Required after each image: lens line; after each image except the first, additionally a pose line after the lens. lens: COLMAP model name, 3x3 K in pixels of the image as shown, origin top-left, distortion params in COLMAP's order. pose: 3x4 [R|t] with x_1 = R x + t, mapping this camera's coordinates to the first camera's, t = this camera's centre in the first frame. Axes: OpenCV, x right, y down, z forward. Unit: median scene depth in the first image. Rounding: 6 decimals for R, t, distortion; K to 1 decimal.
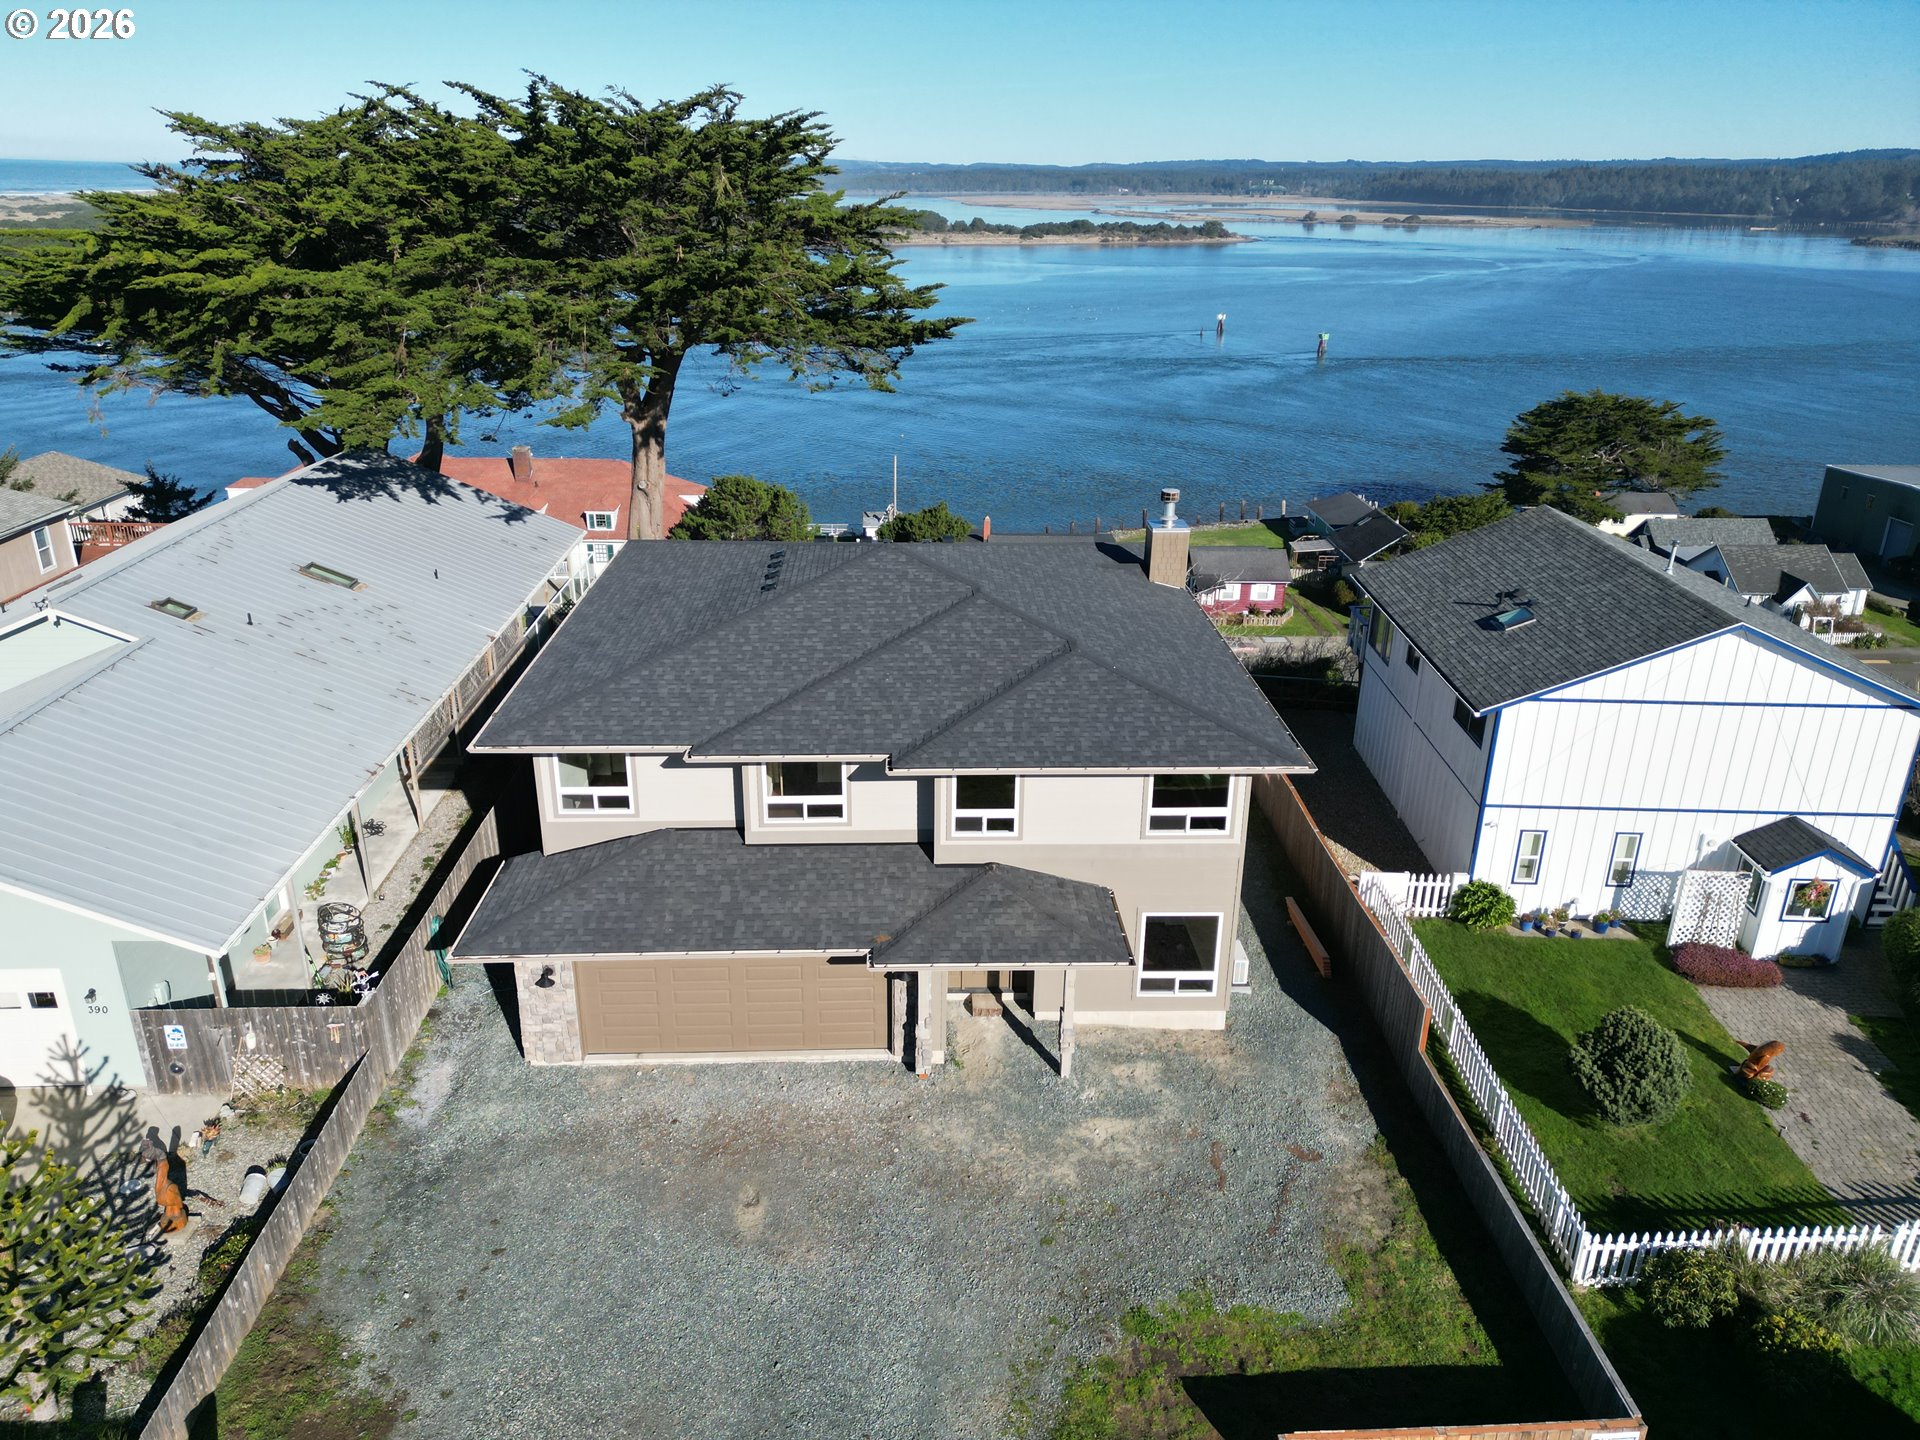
lens RADIAL K [[1344.1, 0, 965.8], [0, 1344.1, 715.3], [0, 0, 1]] dist [0.072451, -0.059219]
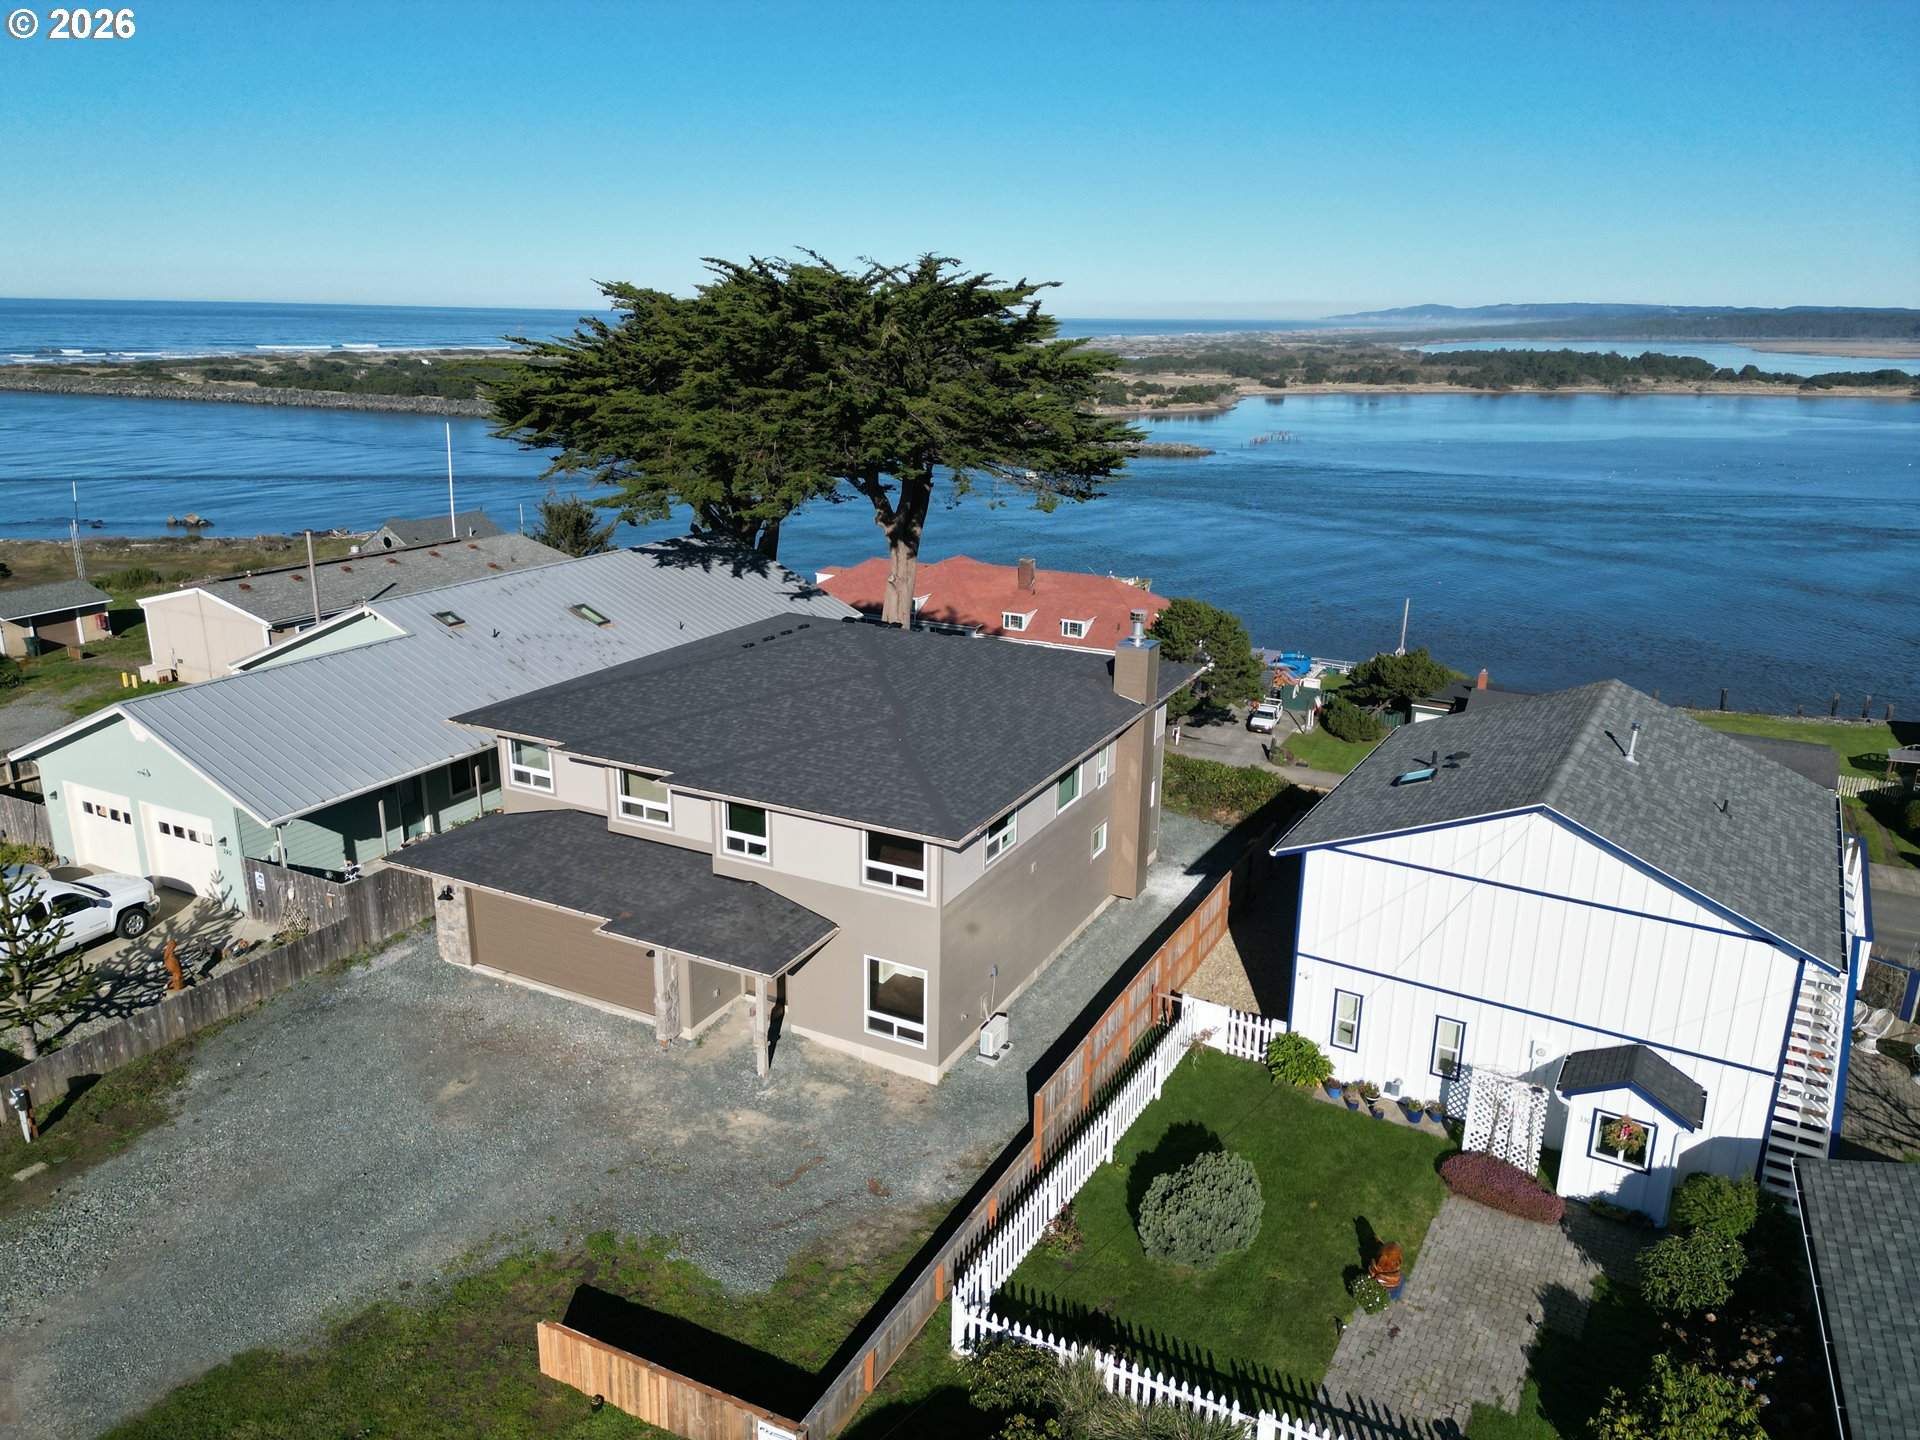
lens RADIAL K [[1346.2, 0, 960.0], [0, 1346.2, 720.0], [0, 0, 1]] dist [0.081945, -0.078941]
pose [[0.867336, 0.140794, -0.477395, 0.718436], [-0.185292, 0.981551, -0.047160, -0.007894], [0.461947, 0.129361, 0.877423, 0.018802]]
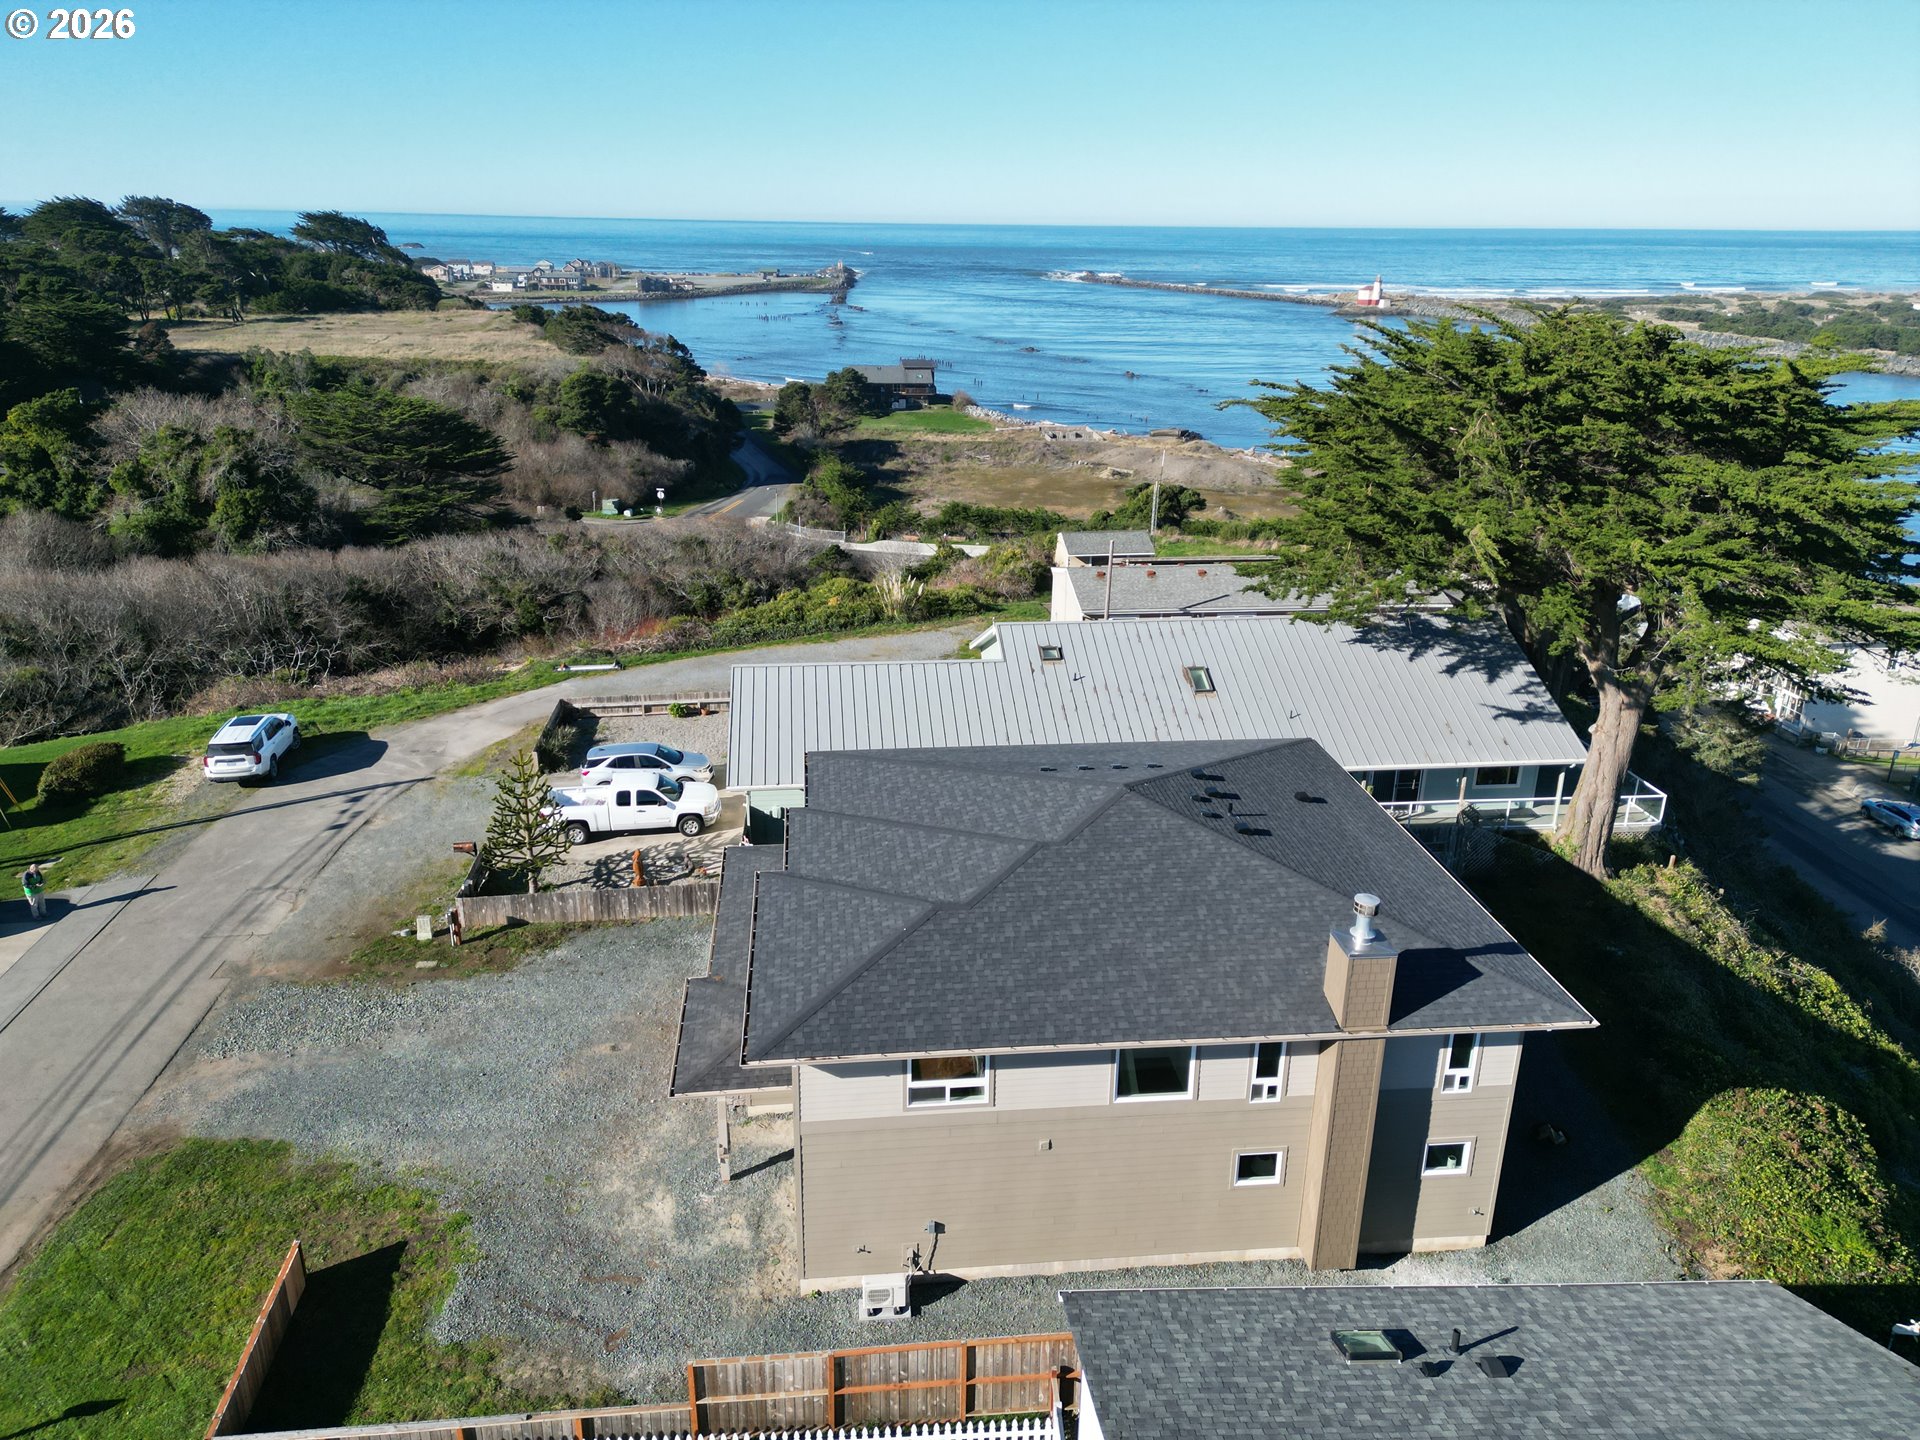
lens RADIAL K [[1346.2, 0, 960.0], [0, 1346.2, 720.0], [0, 0, 1]] dist [0.081945, -0.078941]
pose [[0.063203, 0.332611, -0.940944, 1.054518], [-0.379676, 0.879948, 0.285547, -0.497994], [0.922958, 0.339206, 0.181899, 0.820115]]
